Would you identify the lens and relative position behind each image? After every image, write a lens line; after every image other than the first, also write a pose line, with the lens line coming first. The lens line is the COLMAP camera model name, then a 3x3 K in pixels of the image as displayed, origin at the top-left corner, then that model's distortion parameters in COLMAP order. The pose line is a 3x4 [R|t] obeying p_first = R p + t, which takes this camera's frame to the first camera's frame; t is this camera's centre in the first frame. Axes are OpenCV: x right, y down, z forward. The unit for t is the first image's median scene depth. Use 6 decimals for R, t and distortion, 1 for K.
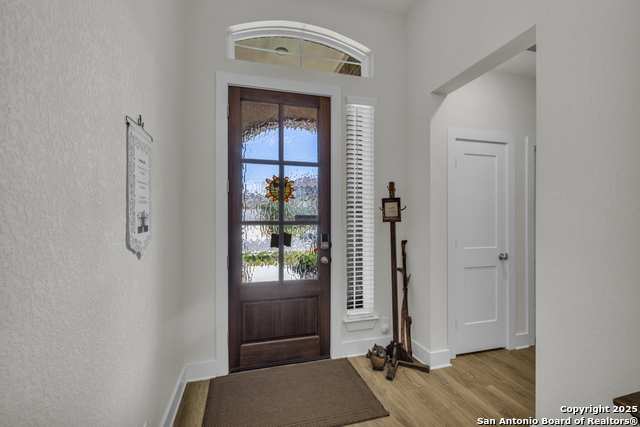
lens RADIAL K [[271.0, 0, 315.2], [0, 271.0, 214.0], [0, 0, 1]] dist [-0.003685, -0.000359]
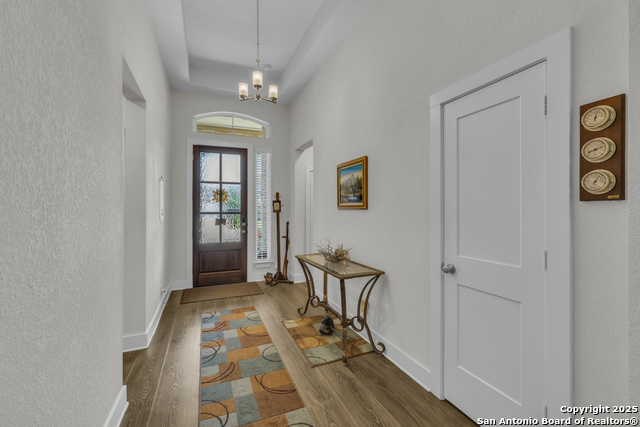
lens RADIAL K [[277.7, 0, 319.3], [0, 277.7, 208.1], [0, 0, 1]] dist [-0.001280, -0.000132]
pose [[0.993355, 0.001049, 0.115082, 0.355797], [-0.000179, 0.999971, -0.007571, 0.012908], [-0.115087, 0.007500, 0.993327, -1.096062]]
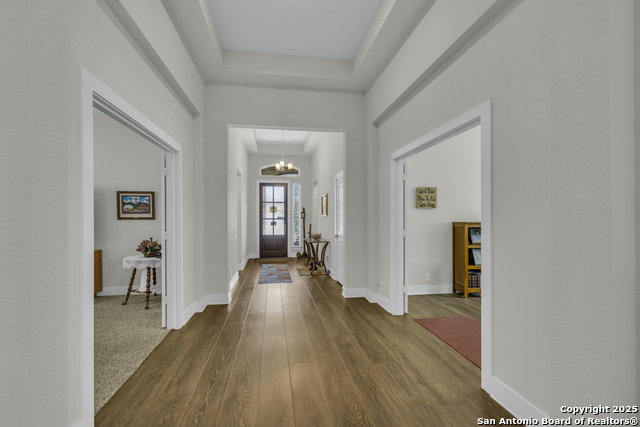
lens RADIAL K [[290.0, 0, 310.8], [0, 290.0, 214.4], [0, 0, 1]] dist [-0.000673, 0.000456]
pose [[0.990686, -0.001112, -0.136163, 0.896951], [0.000226, 0.999979, -0.006526, -0.001379], [0.136168, 0.006435, 0.990665, -2.773017]]
